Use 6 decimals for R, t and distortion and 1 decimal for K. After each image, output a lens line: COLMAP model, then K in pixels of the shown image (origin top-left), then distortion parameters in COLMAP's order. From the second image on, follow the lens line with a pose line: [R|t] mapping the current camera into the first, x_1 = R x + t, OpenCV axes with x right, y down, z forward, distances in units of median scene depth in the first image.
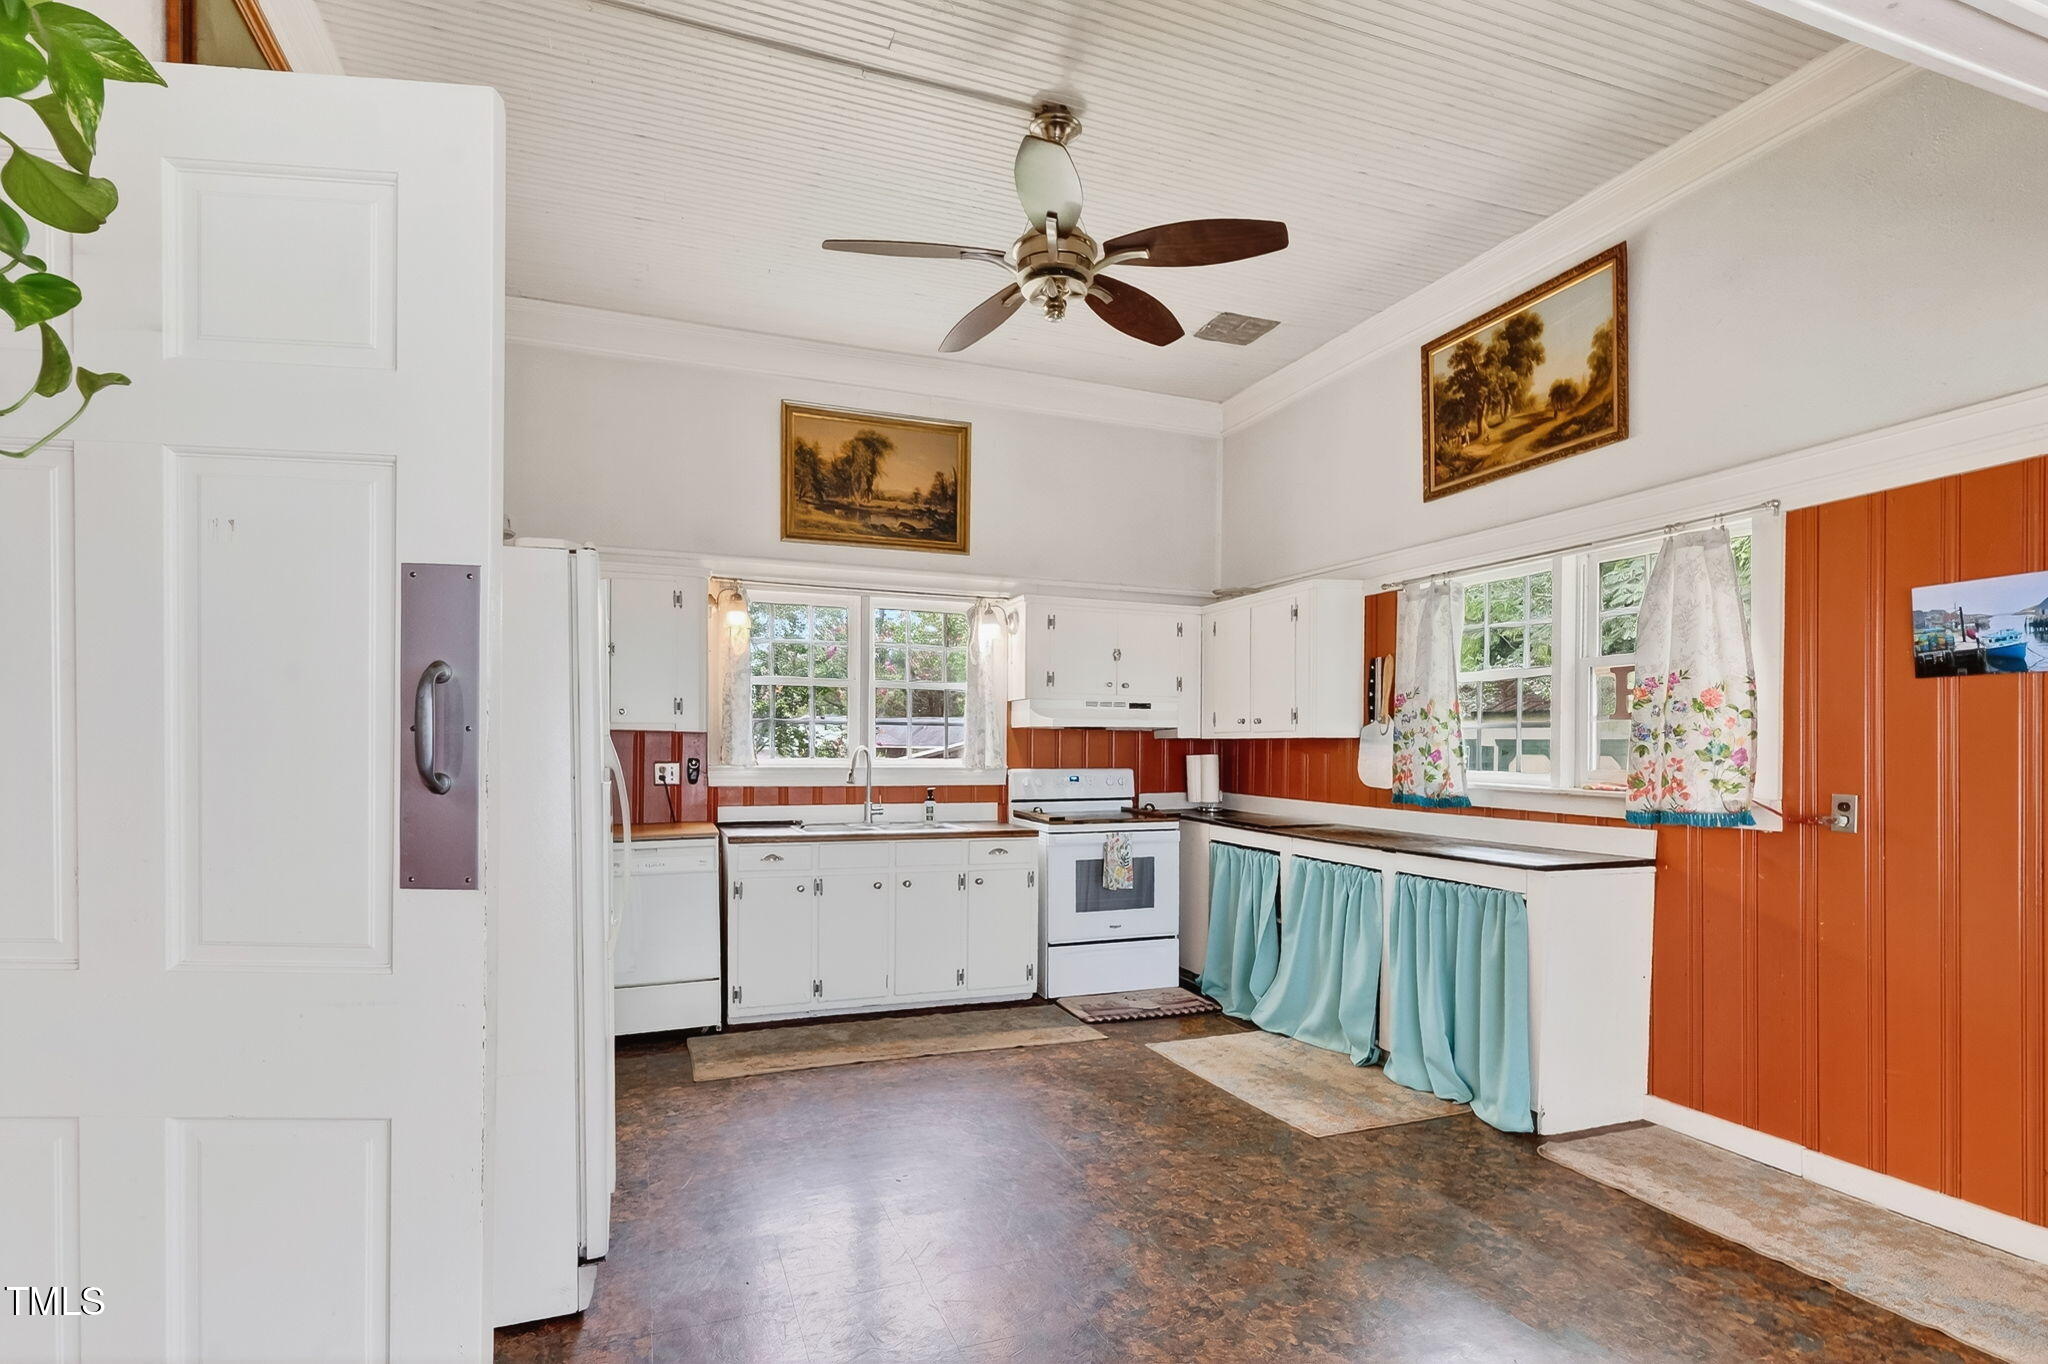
lens RADIAL K [[1022.5, 0, 1041.5], [0, 1022.5, 761.5], [0, 0, 1]] dist [-0.000598, -0.000554]
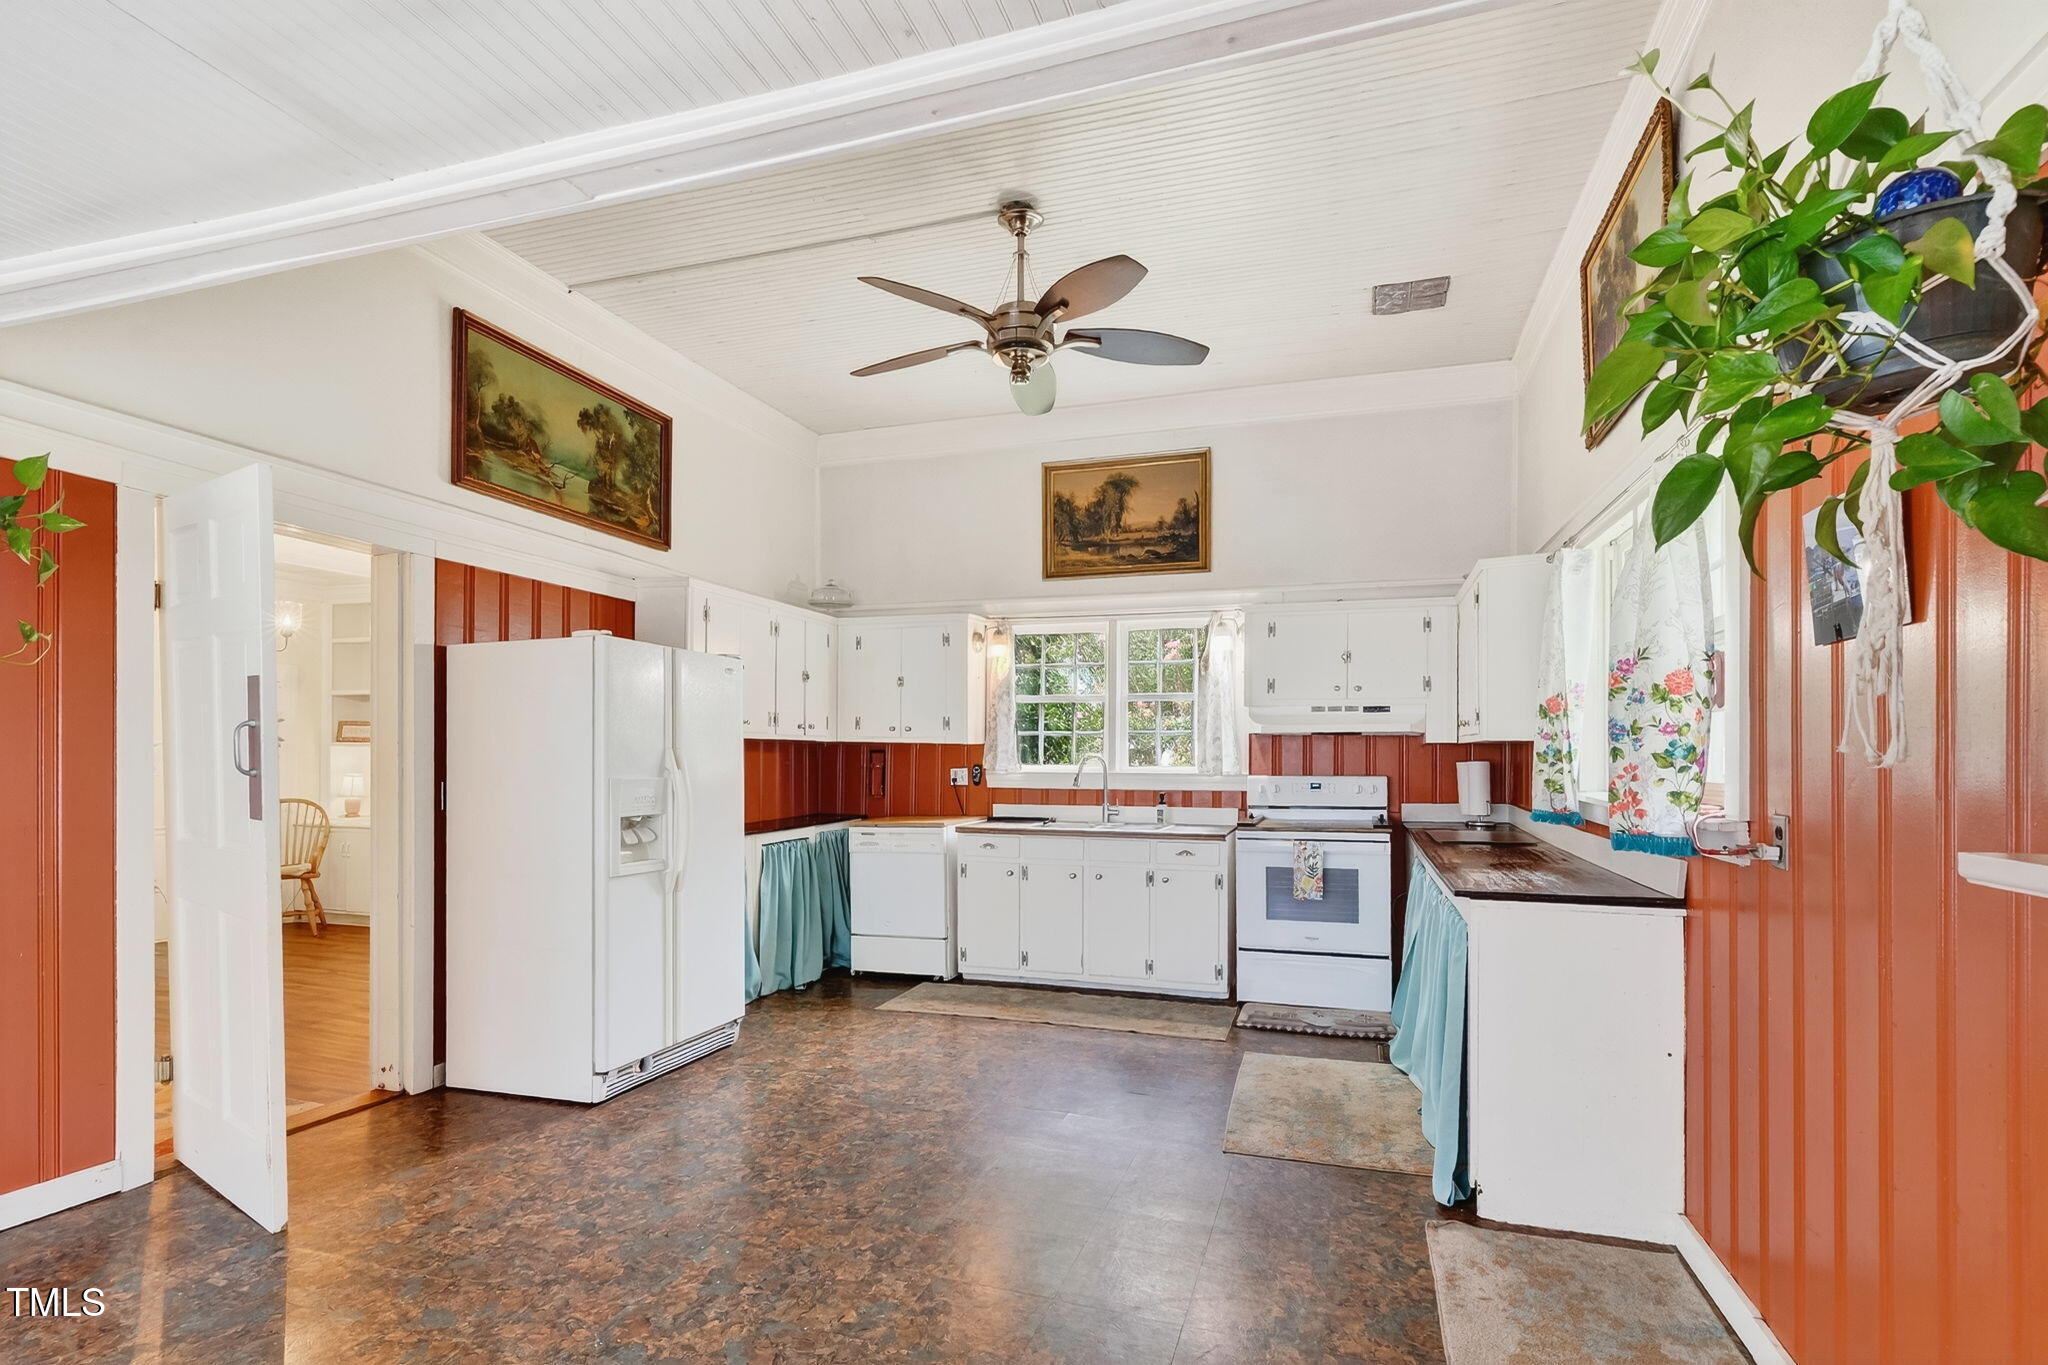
lens RADIAL K [[1022.5, 0, 1029.6], [0, 1022.5, 755.2], [0, 0, 1]] dist [-0.000598, -0.000554]
pose [[0.768769, -0.005528, -0.639503, 0.497335], [-0.003578, 0.999910, -0.012945, 0.001223], [0.639517, 0.012240, 0.768680, 0.081996]]
